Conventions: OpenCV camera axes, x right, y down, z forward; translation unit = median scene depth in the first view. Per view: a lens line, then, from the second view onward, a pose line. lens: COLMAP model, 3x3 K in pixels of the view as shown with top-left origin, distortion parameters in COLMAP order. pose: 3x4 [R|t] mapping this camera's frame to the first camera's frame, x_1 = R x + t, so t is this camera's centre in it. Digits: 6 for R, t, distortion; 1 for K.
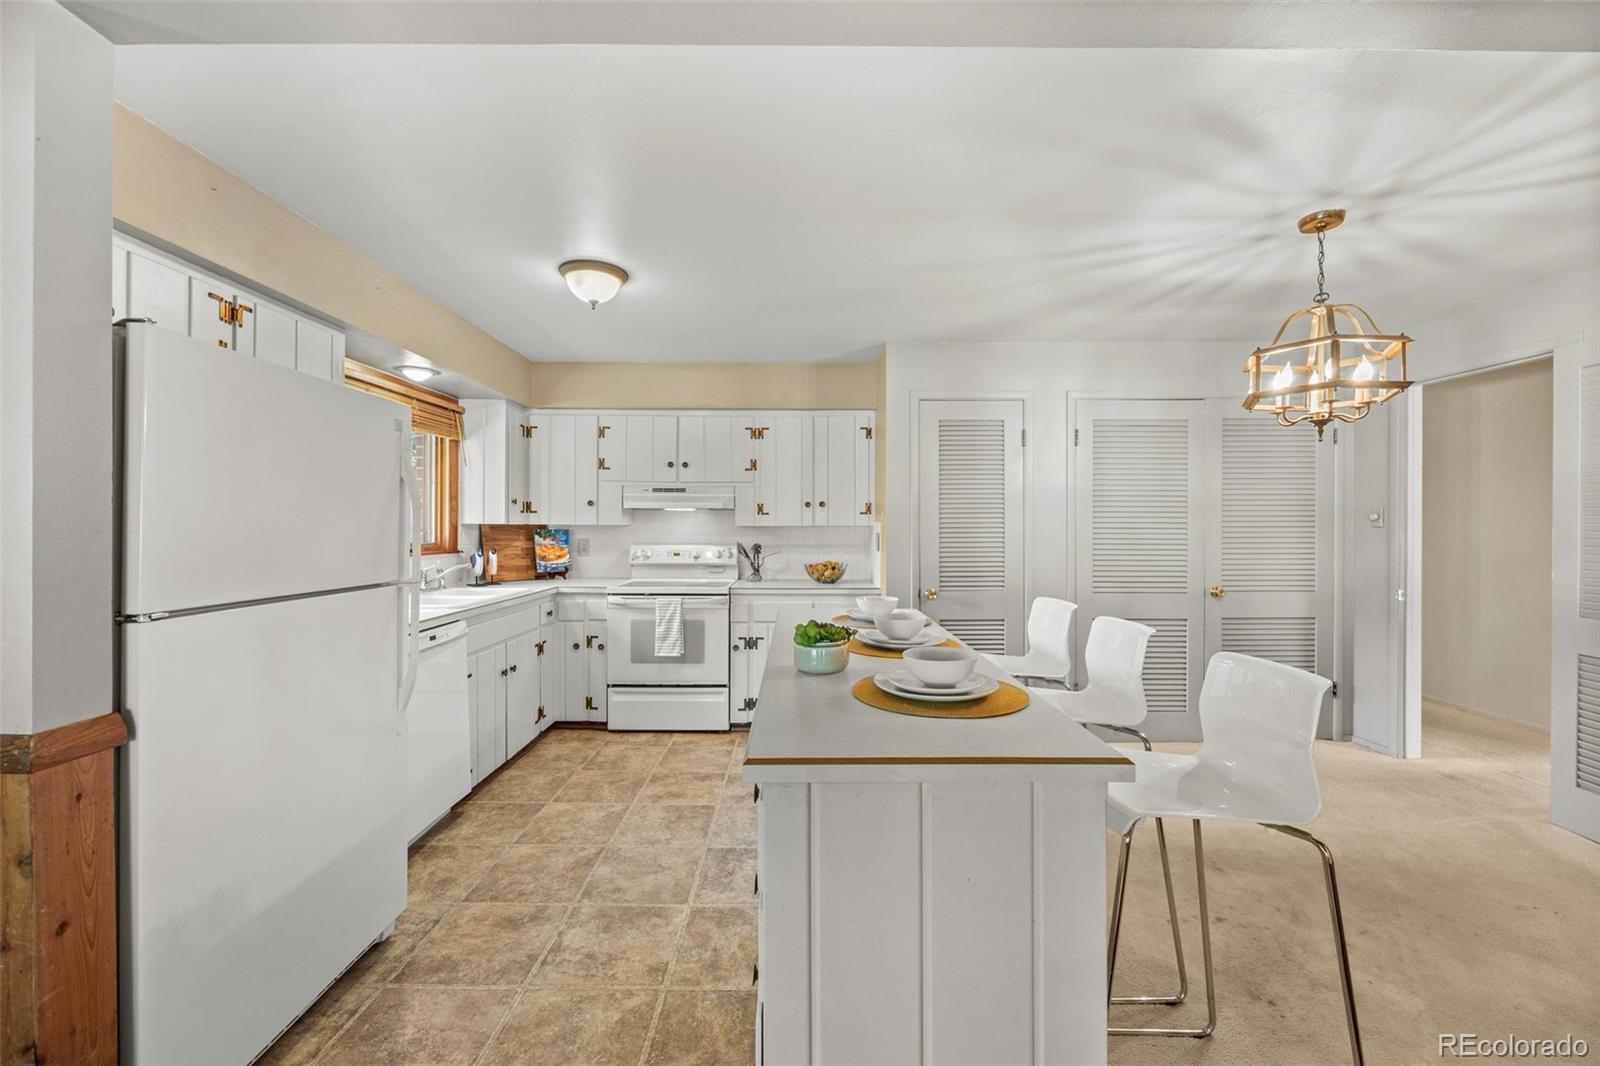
lens RADIAL K [[643.5, 0, 801.8], [0, 643.5, 523.0], [0, 0, 1]] dist [-0.003725, -0.000831]
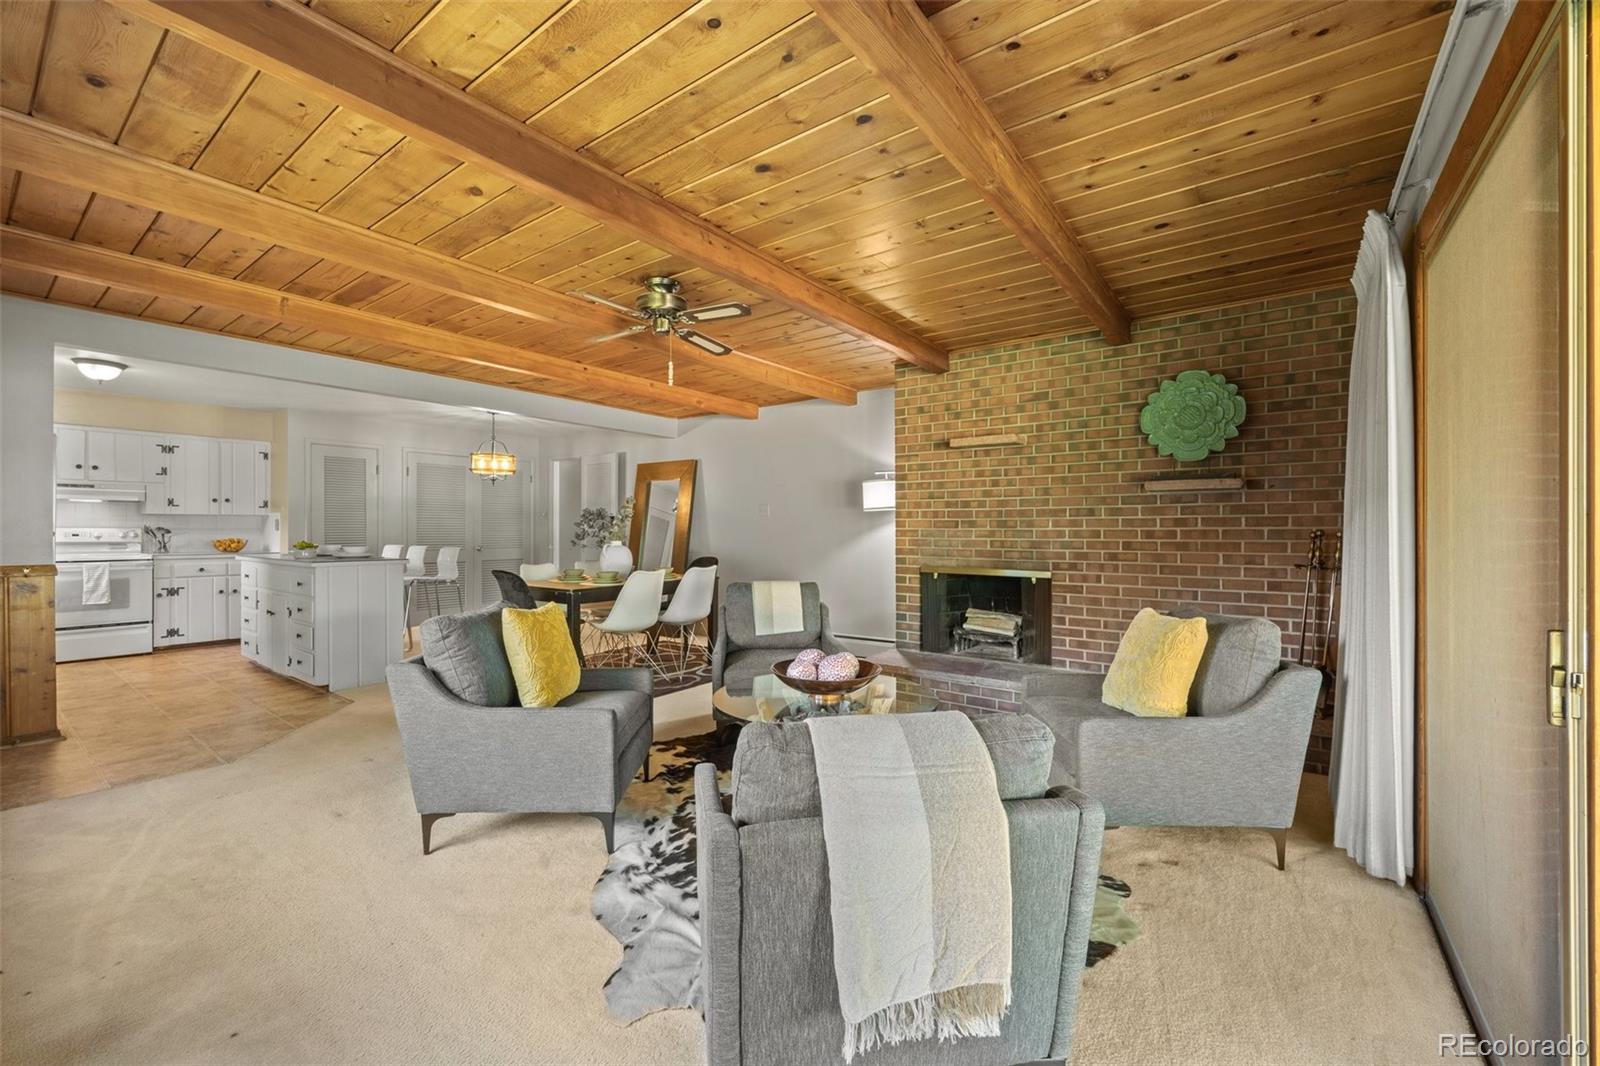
lens RADIAL K [[643.5, 0, 803.8], [0, 643.5, 531.0], [0, 0, 1]] dist [-0.003725, -0.000831]
pose [[0.595145, -0.003616, 0.803610, -0.413004], [-0.003118, 0.999972, 0.006808, 0.031123], [-0.803612, -0.006557, 0.595117, -1.094888]]
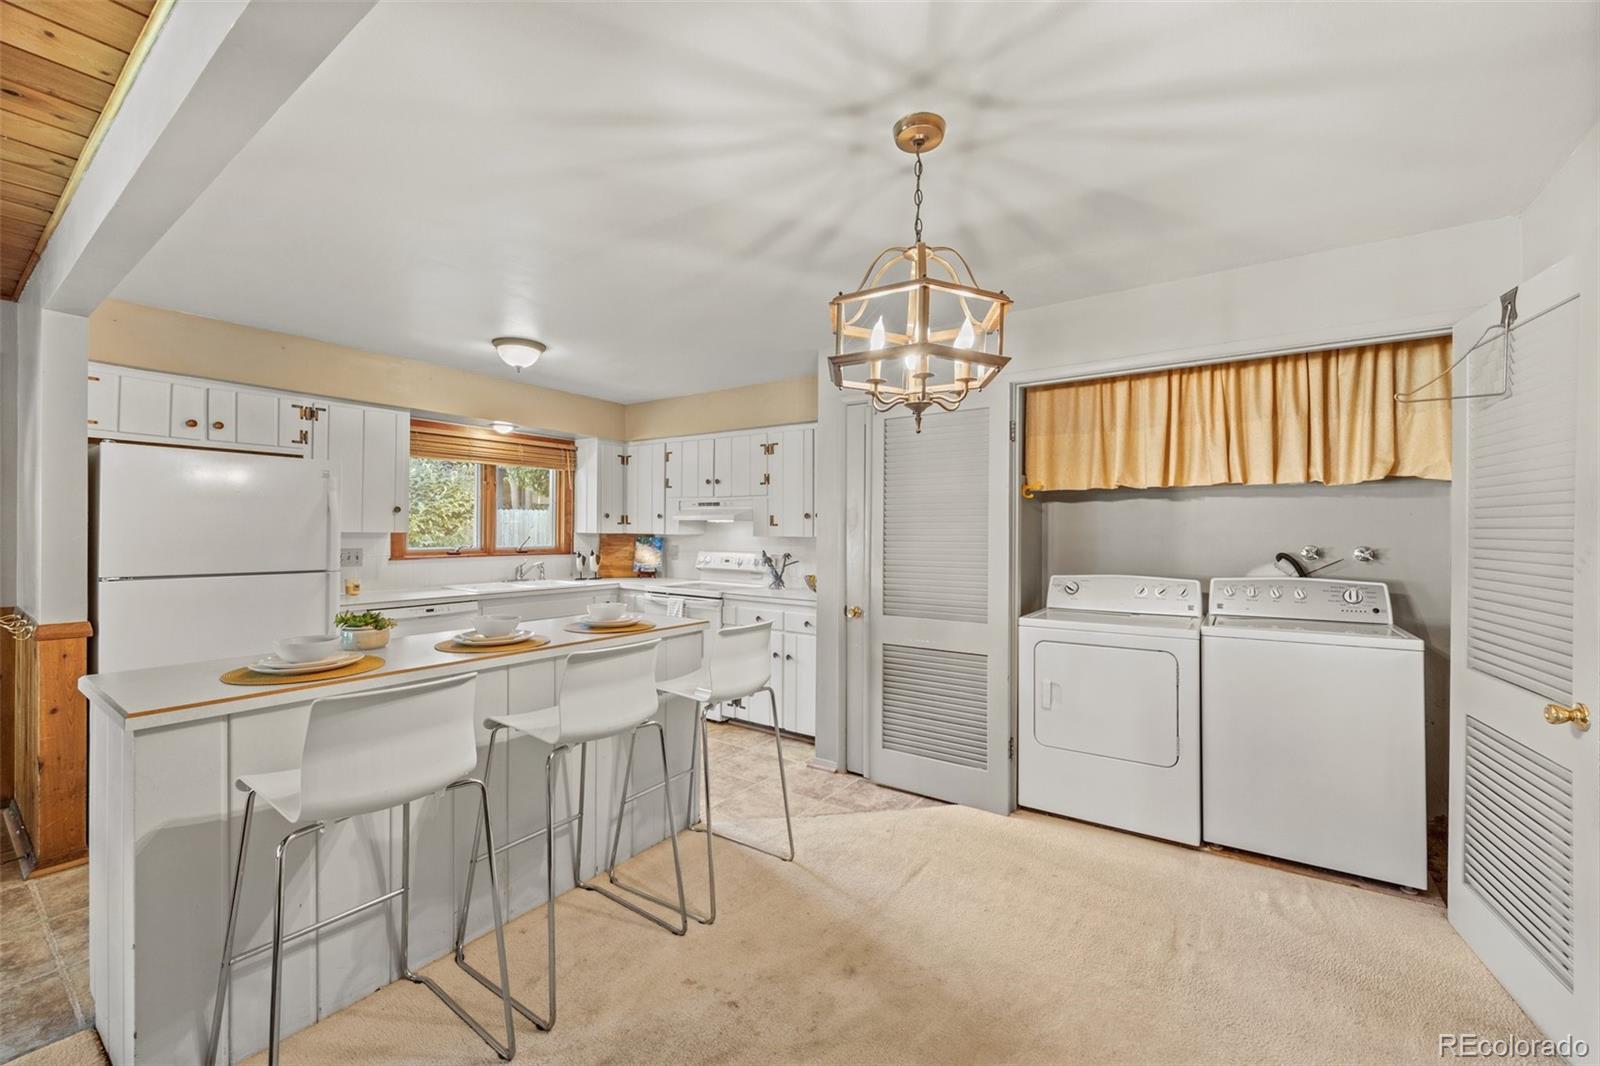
lens RADIAL K [[643.5, 0, 800.7], [0, 643.5, 528.1], [0, 0, 1]] dist [-0.003725, -0.000831]
pose [[0.815056, 0.002629, -0.579376, 0.648230], [-0.003809, 0.999992, -0.000821, -0.009551], [0.579370, 0.002876, 0.815060, 0.184742]]
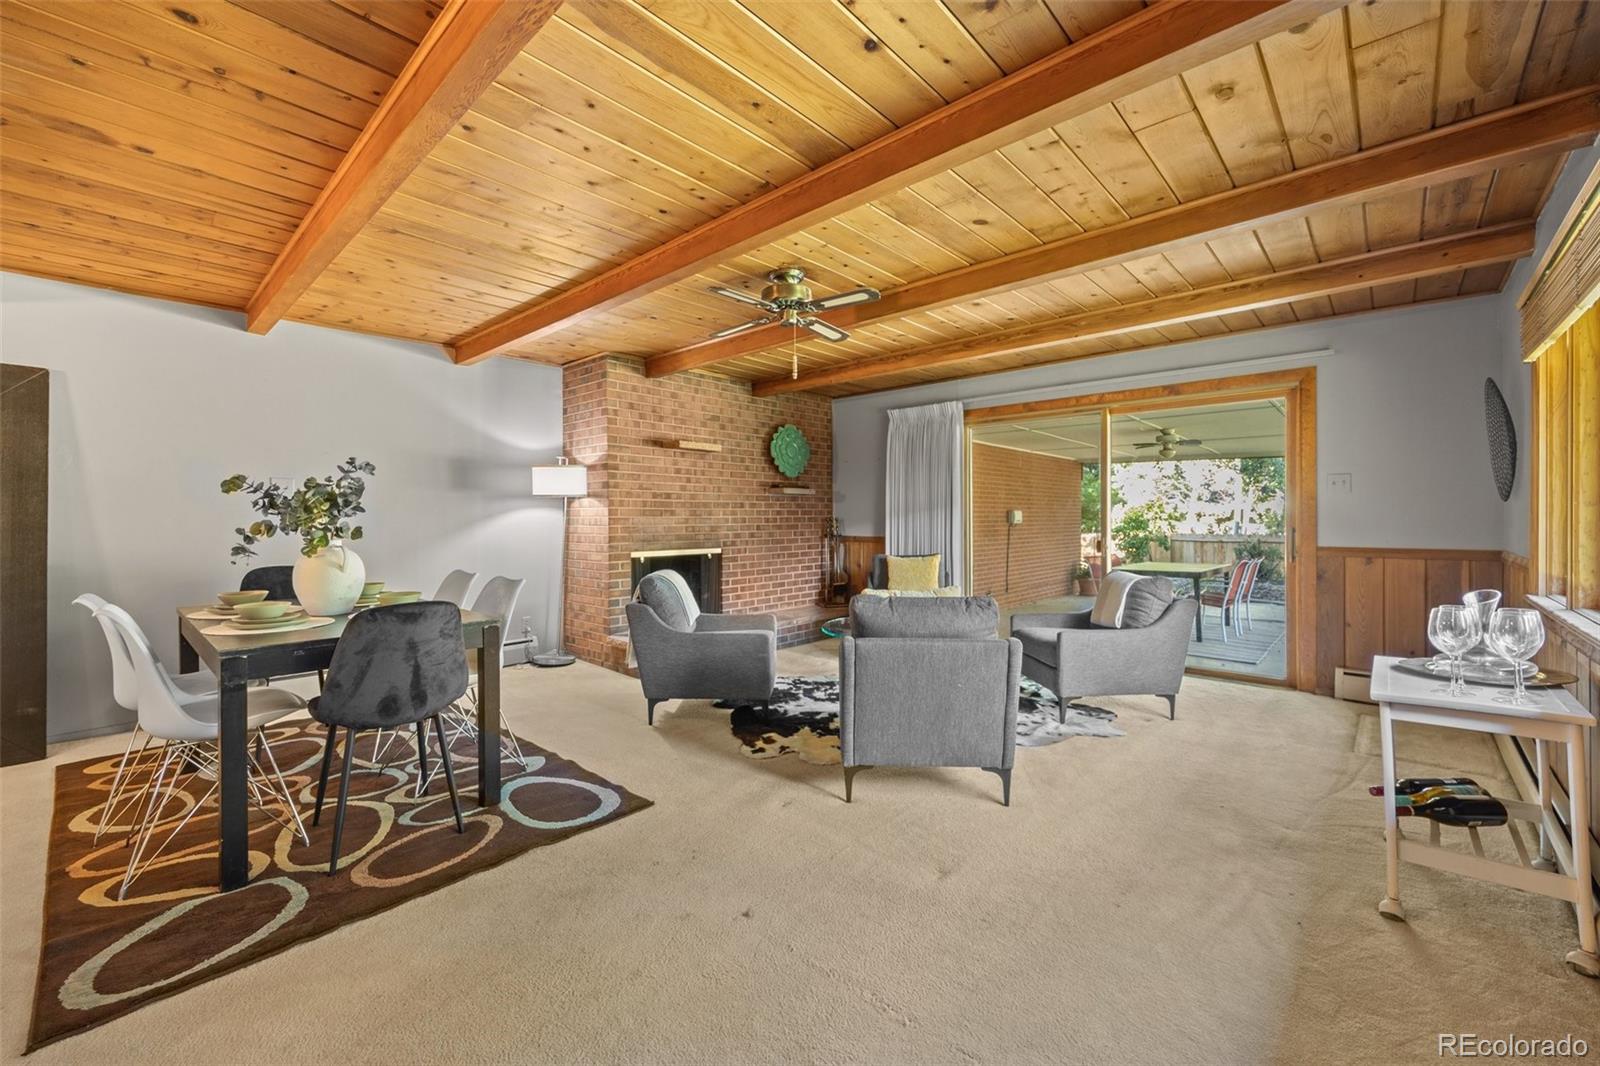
lens RADIAL K [[643.5, 0, 801.5], [0, 643.5, 522.9], [0, 0, 1]] dist [-0.003725, -0.000831]
pose [[-0.737453, -0.003795, 0.675388, -0.433818], [0.000742, 0.999979, 0.006430, 0.037840], [-0.675399, 0.005243, -0.737434, 0.137605]]
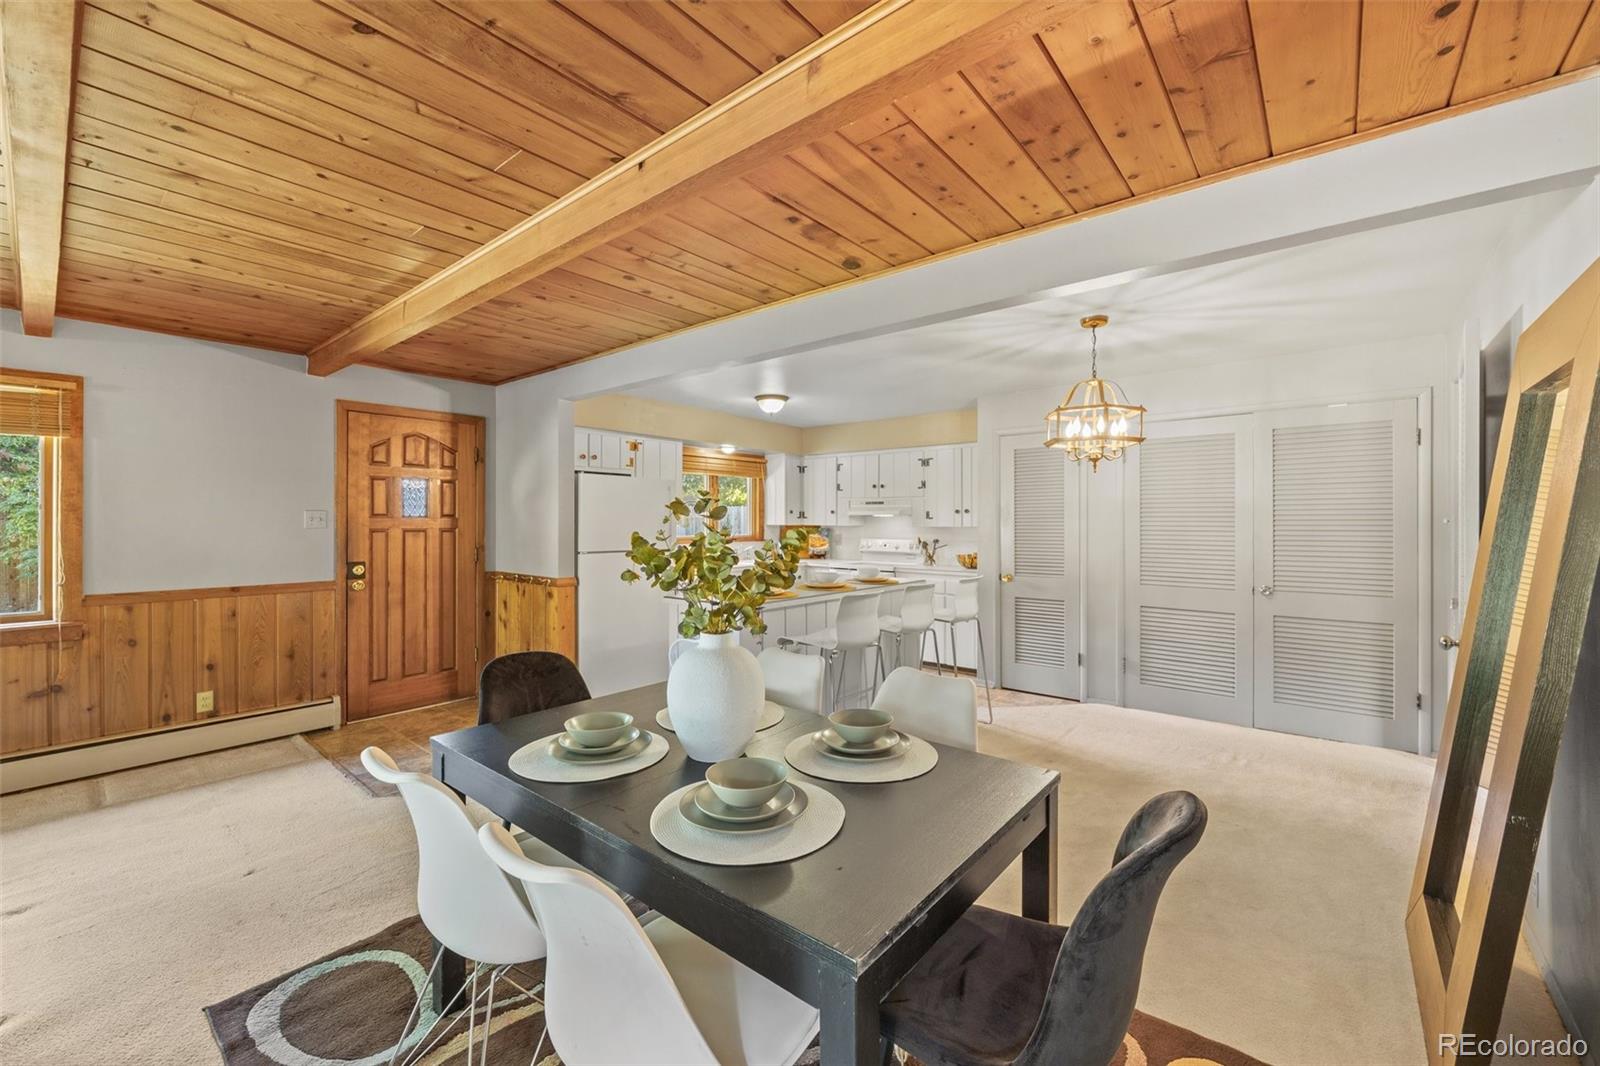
lens RADIAL K [[643.5, 0, 800.7], [0, 643.5, 517.2], [0, 0, 1]] dist [-0.003725, -0.000831]
pose [[0.766310, -0.004338, -0.642457, 0.710153], [0.001710, 0.999987, -0.004712, -0.011749], [0.642469, 0.002512, 0.766308, -0.314151]]
